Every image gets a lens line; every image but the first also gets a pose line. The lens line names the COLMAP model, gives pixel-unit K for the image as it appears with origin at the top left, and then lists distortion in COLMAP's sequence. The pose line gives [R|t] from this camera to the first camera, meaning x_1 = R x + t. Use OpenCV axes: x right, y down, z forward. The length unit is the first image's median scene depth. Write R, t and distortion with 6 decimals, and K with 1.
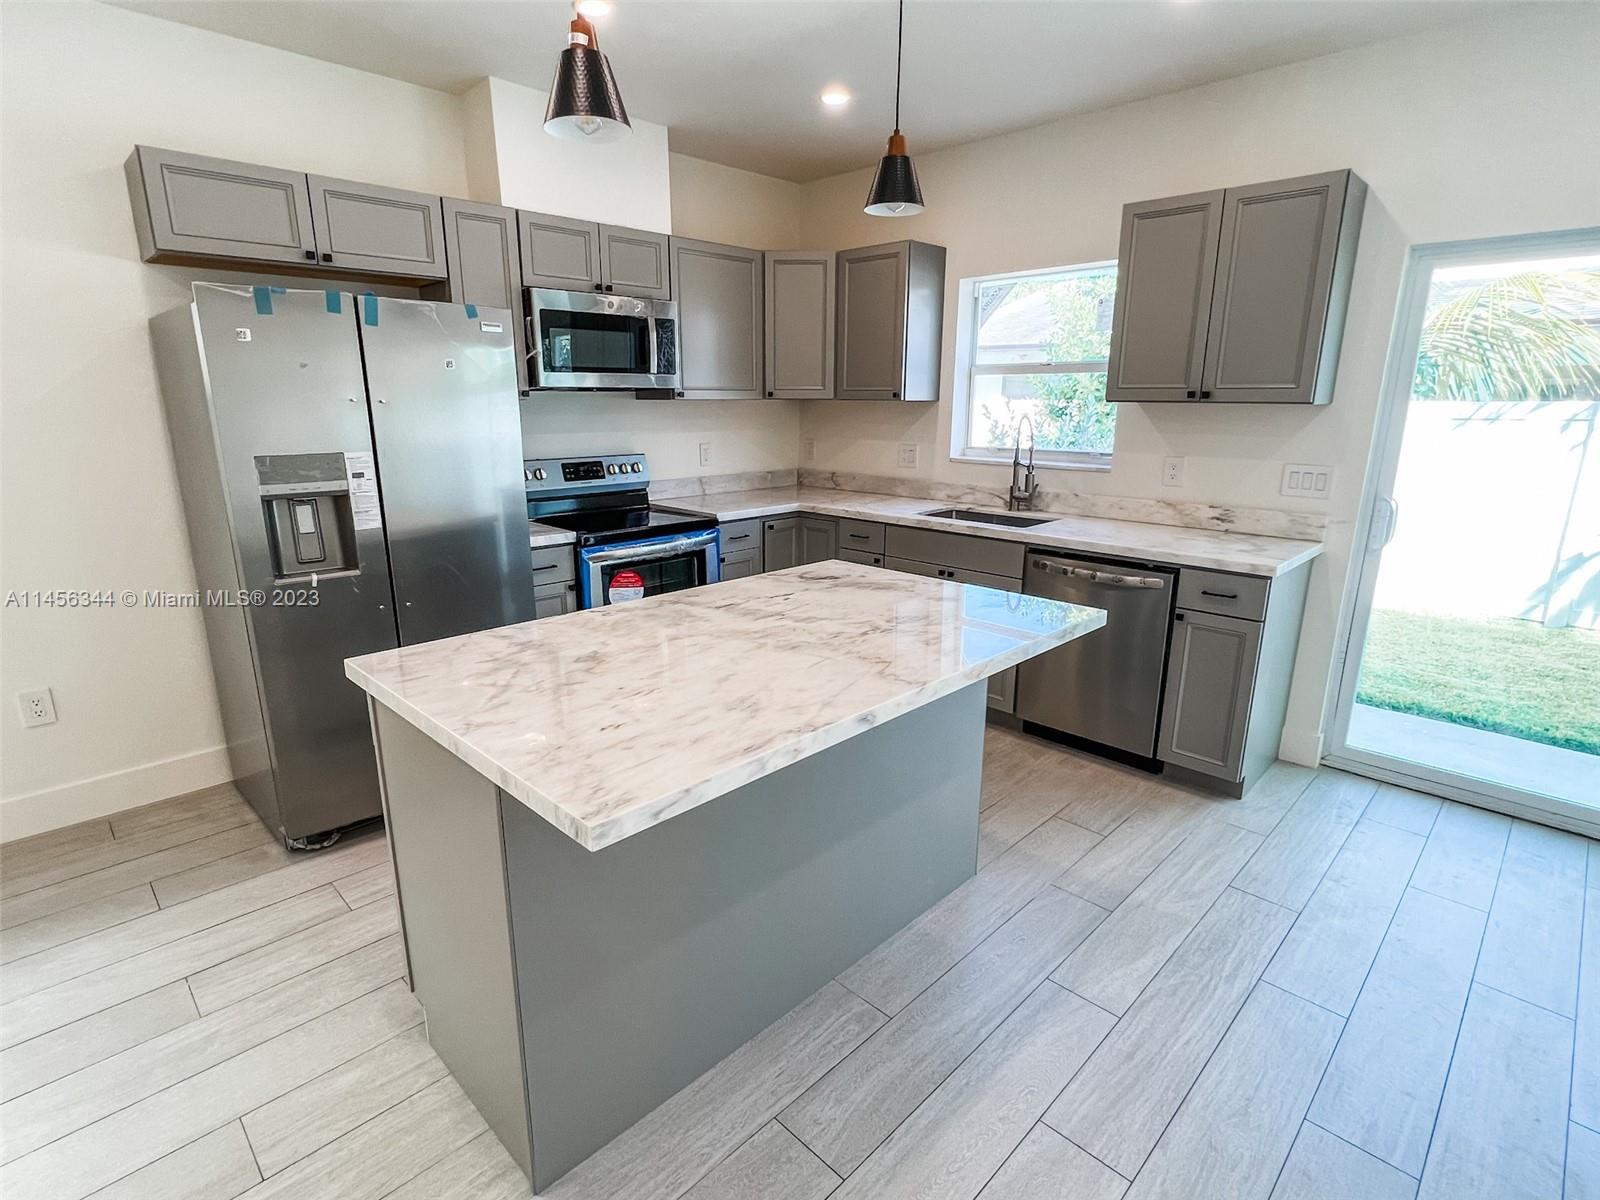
lens RADIAL K [[803.3, 0, 793.9], [0, 803.3, 603.1], [0, 0, 1]] dist [-0.004215, 0.000907]
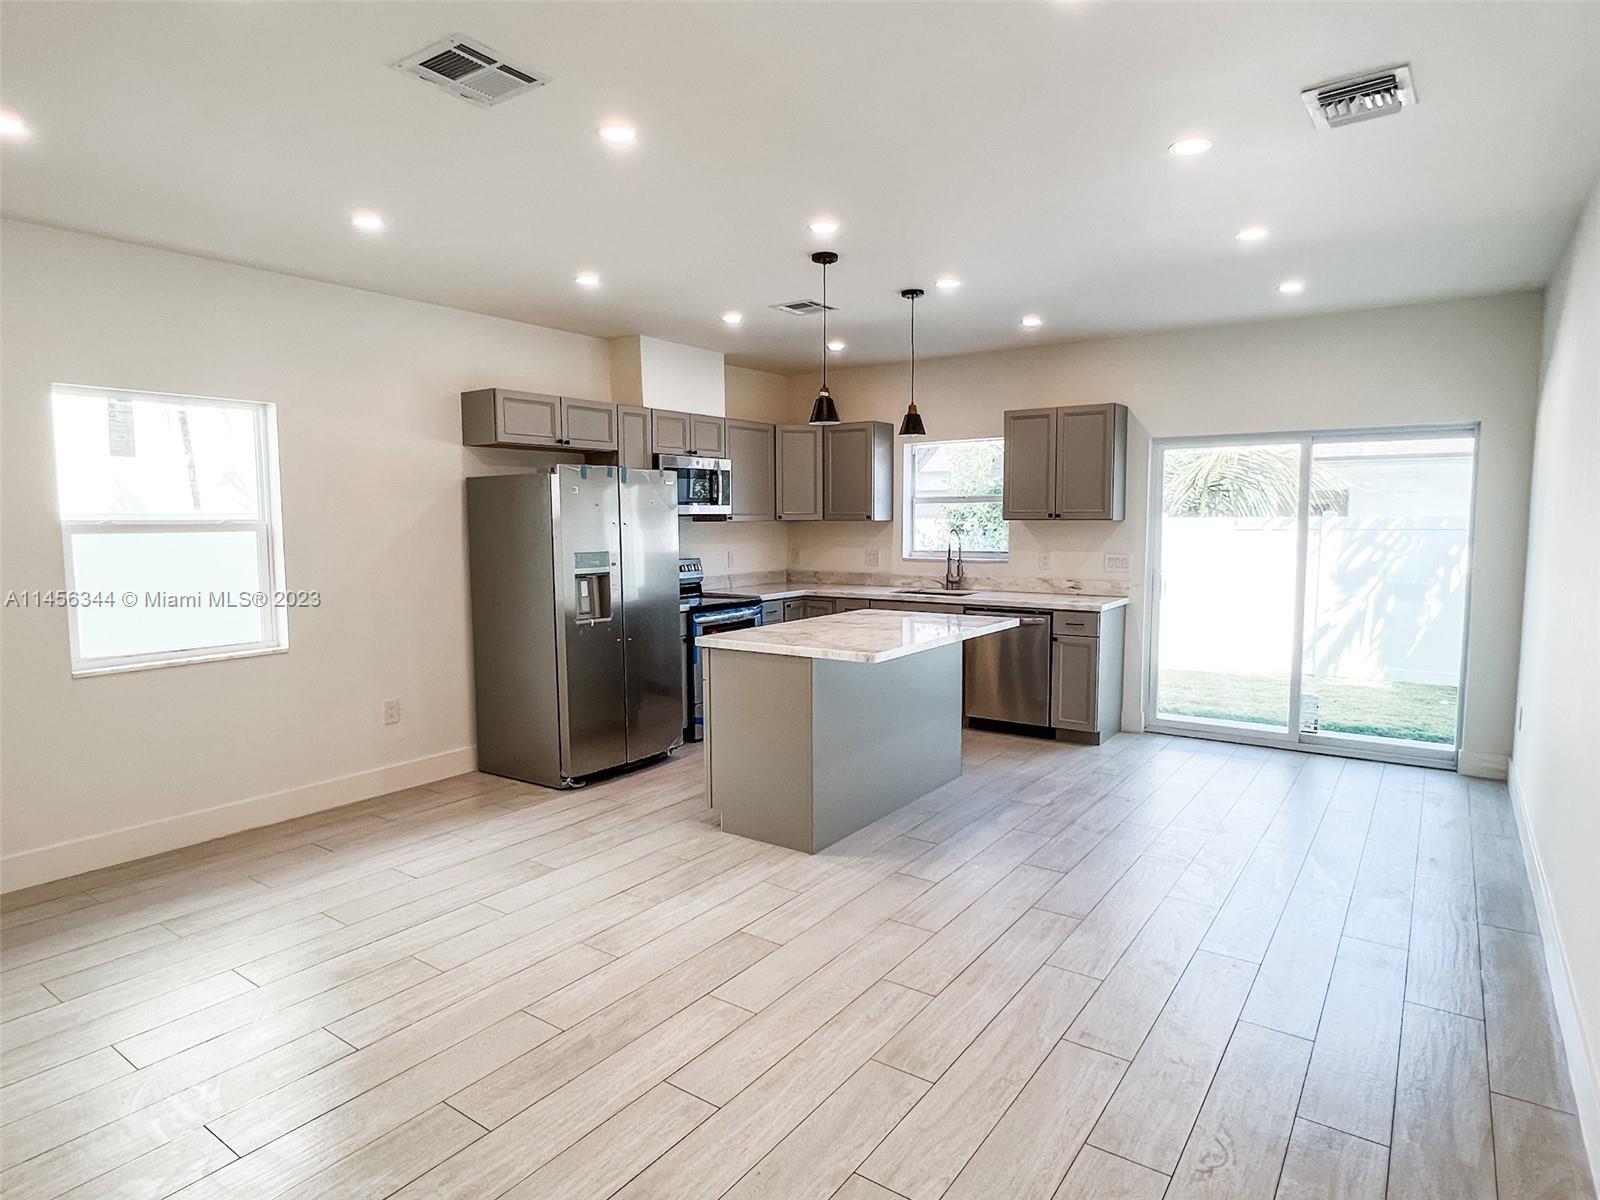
lens RADIAL K [[913.1, 0, 795.2], [0, 913.1, 598.4], [0, 0, 1]] dist [0.005188, 0.001293]
pose [[0.986416, -0.022959, 0.162654, -0.380674], [0.048973, 0.986259, -0.157780, 0.204564], [-0.156797, 0.163602, 0.973986, -0.821462]]
